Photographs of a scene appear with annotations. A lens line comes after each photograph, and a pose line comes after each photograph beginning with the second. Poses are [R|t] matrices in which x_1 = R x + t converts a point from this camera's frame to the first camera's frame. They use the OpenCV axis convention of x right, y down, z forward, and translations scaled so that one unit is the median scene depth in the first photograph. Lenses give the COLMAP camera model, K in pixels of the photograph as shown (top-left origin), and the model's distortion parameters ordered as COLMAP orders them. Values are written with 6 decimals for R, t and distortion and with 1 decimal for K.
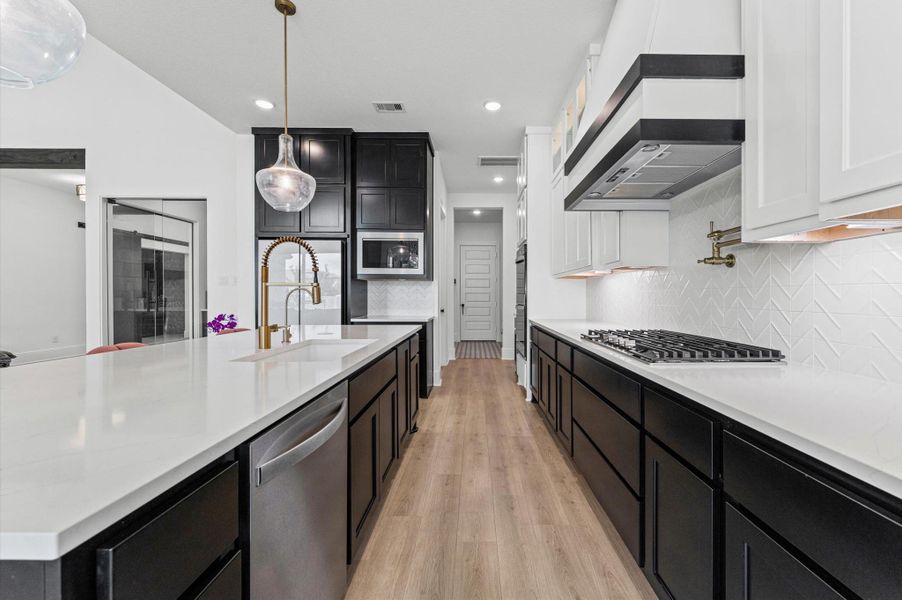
lens RADIAL K [[369.9, 0, 479.0], [0, 369.9, 295.0], [0, 0, 1]] dist [-0.001168, -0.000311]
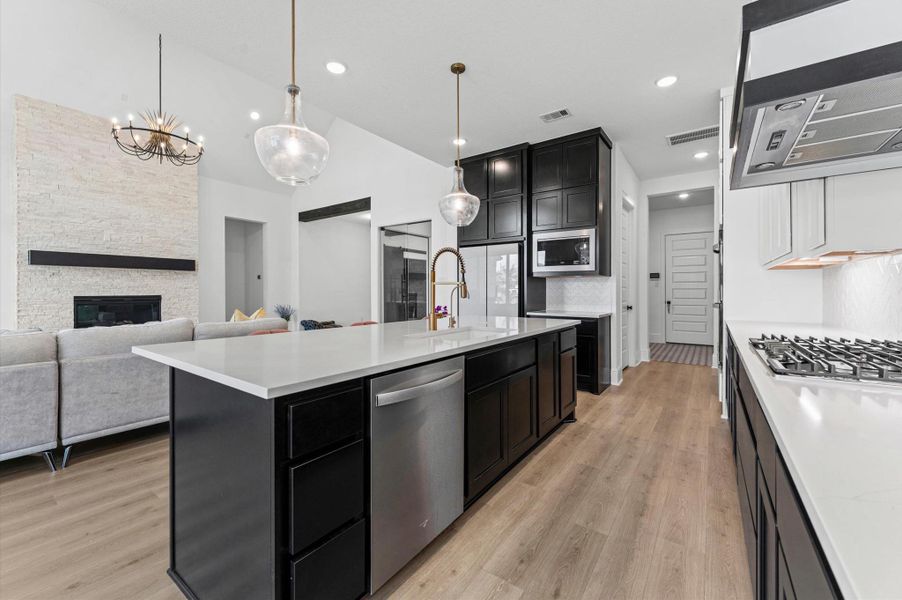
lens RADIAL K [[361.5, 0, 450.3], [0, 361.5, 291.4], [0, 0, 1]] dist [0.000872, -0.000016]
pose [[0.804150, -0.001004, -0.594426, 0.116607], [0.001470, 0.999999, 0.000300, 0.000153], [0.594425, -0.001115, 0.804150, -0.019339]]
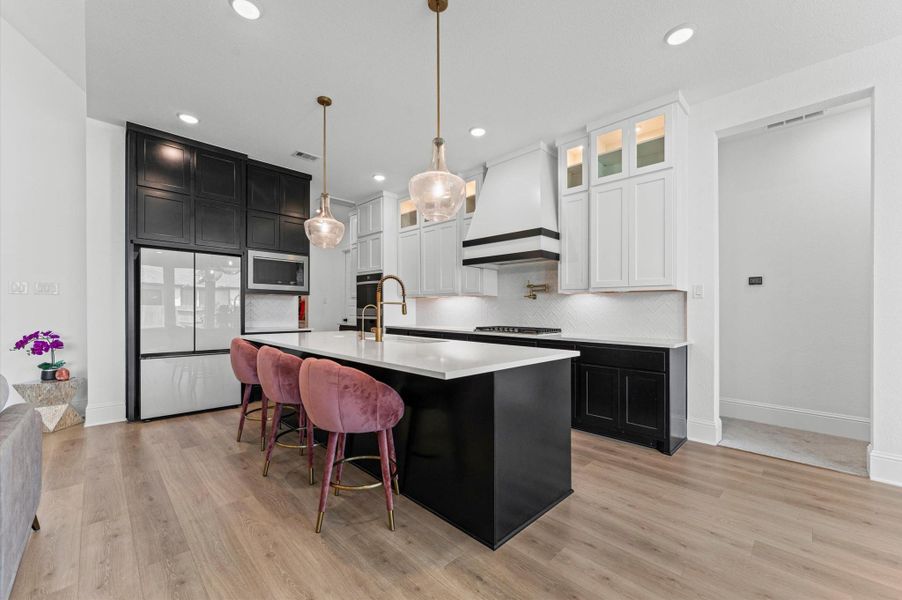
lens RADIAL K [[361.5, 0, 450.3], [0, 361.5, 291.4], [0, 0, 1]] dist [0.000872, -0.000016]
pose [[0.722151, 0.039041, 0.690633, -0.628911], [-0.007666, 0.998796, -0.048445, -0.002313], [-0.691693, 0.029691, 0.721581, -0.168312]]
